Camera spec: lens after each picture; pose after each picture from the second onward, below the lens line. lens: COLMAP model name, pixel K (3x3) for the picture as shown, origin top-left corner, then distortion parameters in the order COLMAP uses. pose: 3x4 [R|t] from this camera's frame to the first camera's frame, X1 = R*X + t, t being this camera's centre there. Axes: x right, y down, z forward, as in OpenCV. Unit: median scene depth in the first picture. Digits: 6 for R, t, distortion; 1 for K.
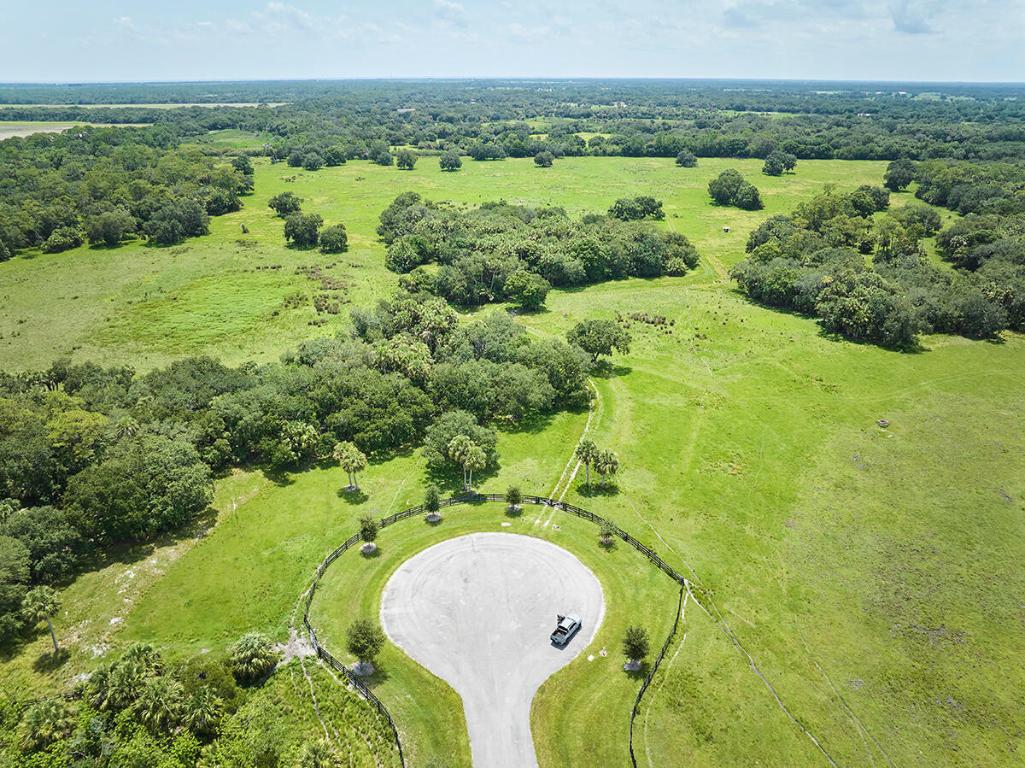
lens RADIAL K [[720.2, 0, 513.7], [0, 720.2, 385.7], [0, 0, 1]] dist [-0.061285, 0.030650]
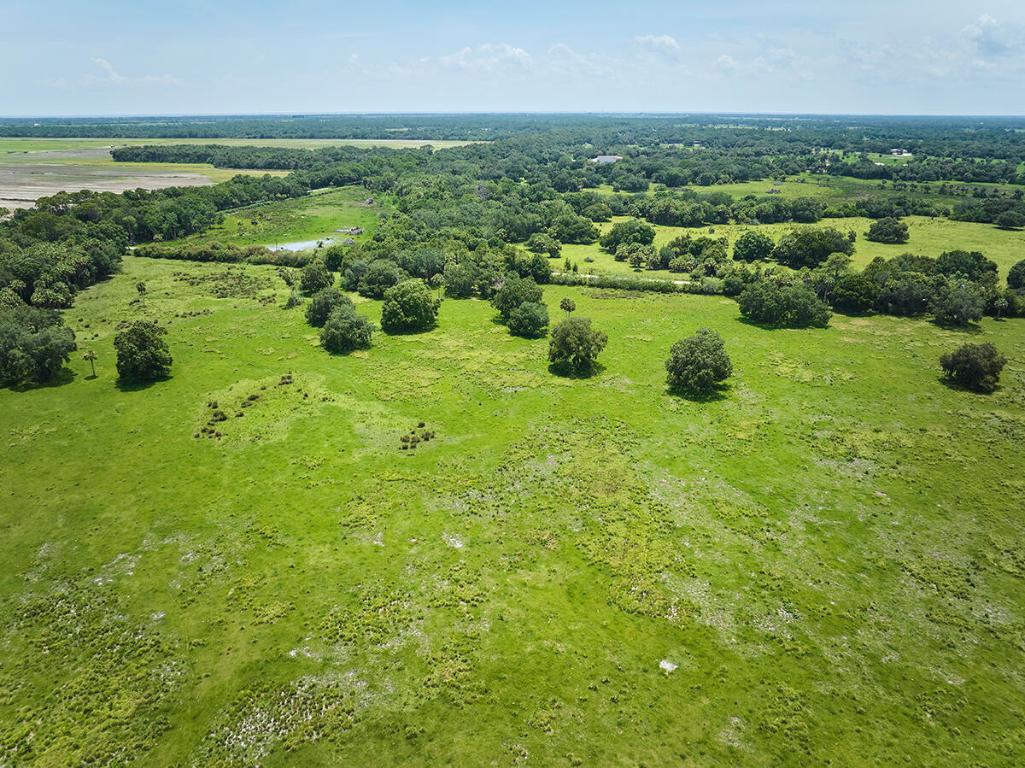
lens RADIAL K [[720.2, 0, 512.4], [0, 720.2, 387.6], [0, 0, 1]] dist [-0.061285, 0.030650]
pose [[0.962424, 0.095927, -0.254044, -0.137447], [-0.105981, 0.994024, -0.026158, -0.451742], [0.250016, 0.052099, 0.966839, 1.027765]]
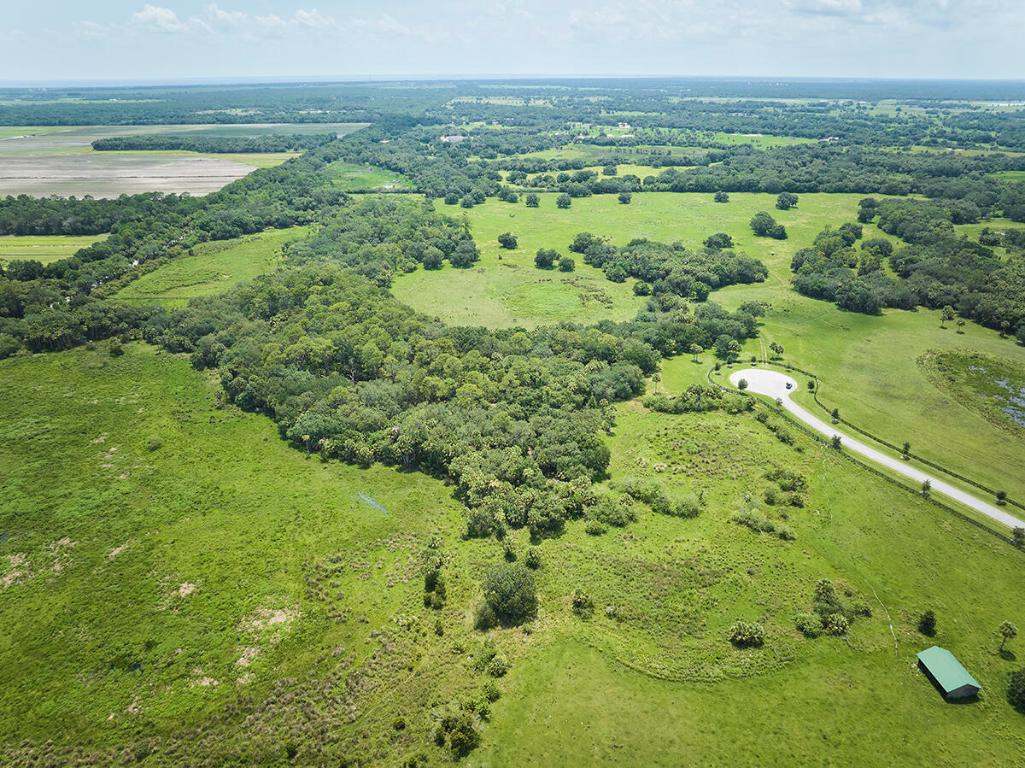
lens RADIAL K [[720.2, 0, 511.7], [0, 720.2, 381.0], [0, 0, 1]] dist [-0.061285, 0.030650]
pose [[0.999092, -0.020321, 0.037436, -0.409959], [0.020375, 0.999792, -0.001059, 0.081655], [-0.037406, 0.001820, 0.999298, -0.718080]]
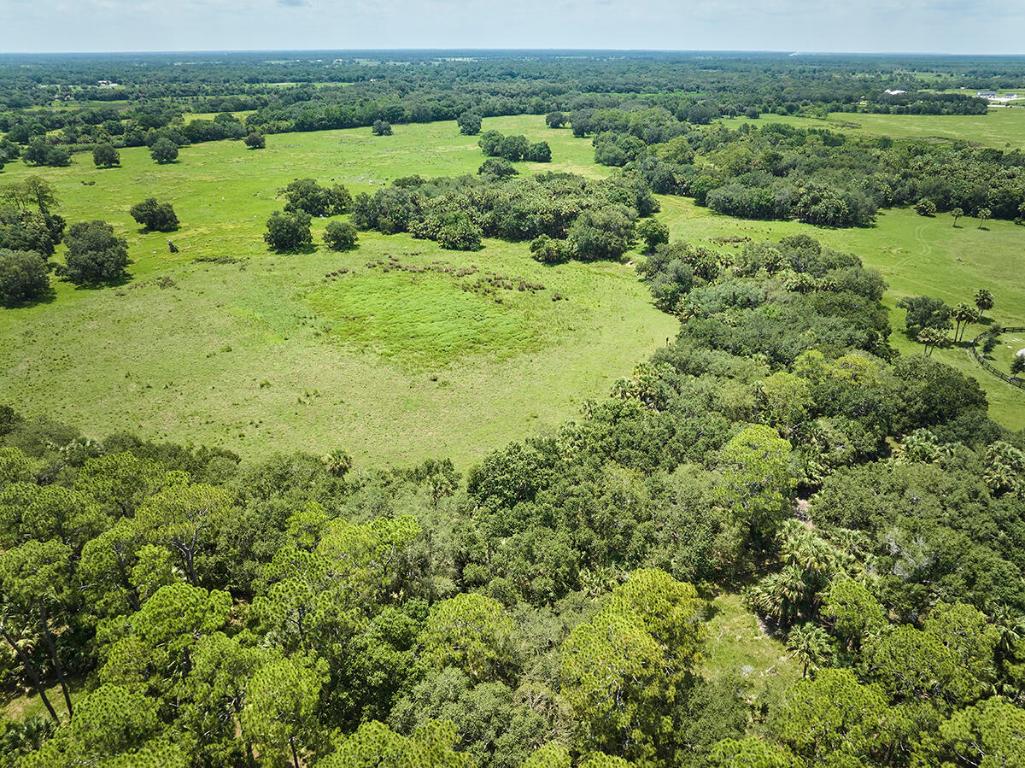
lens RADIAL K [[720.2, 0, 512.3], [0, 720.2, 382.0], [0, 0, 1]] dist [-0.061285, 0.030650]
pose [[0.733763, -0.287544, 0.615557, -0.608659], [0.269106, 0.954926, 0.125290, -0.073683], [-0.623838, 0.073717, 0.778069, 0.173751]]
